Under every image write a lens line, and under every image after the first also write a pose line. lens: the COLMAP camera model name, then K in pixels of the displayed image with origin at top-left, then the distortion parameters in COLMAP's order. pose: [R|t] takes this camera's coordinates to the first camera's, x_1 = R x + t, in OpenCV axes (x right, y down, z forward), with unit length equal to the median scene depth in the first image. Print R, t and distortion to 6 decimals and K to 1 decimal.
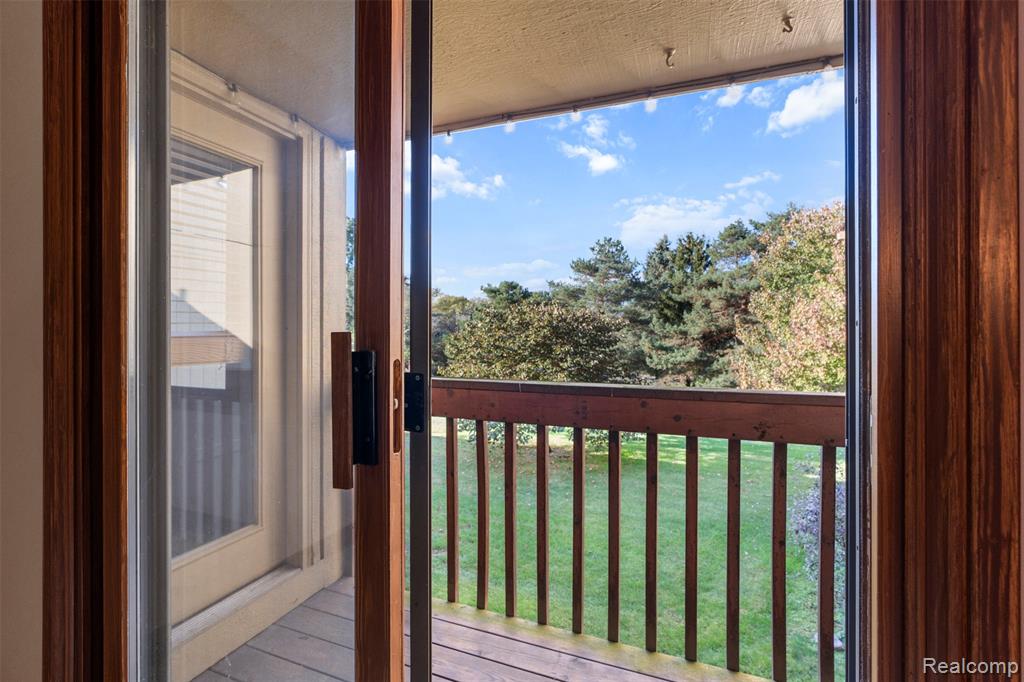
lens RADIAL K [[457.2, 0, 517.4], [0, 457.2, 332.8], [0, 0, 1]] dist [-0.003808, 0.000588]
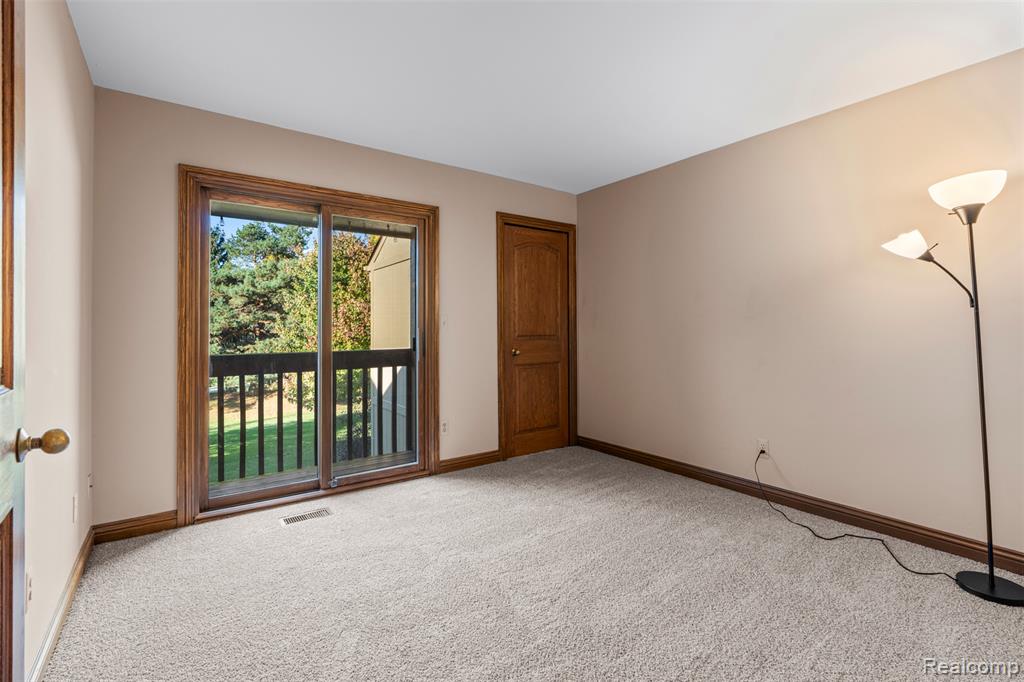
lens RADIAL K [[457.2, 0, 517.4], [0, 457.2, 332.8], [0, 0, 1]] dist [-0.003808, 0.000588]
pose [[0.540652, -0.010782, 0.841177, -0.077971], [0.003706, 0.999939, 0.010435, -0.000017], [-0.841238, -0.002524, 0.540659, -0.066713]]
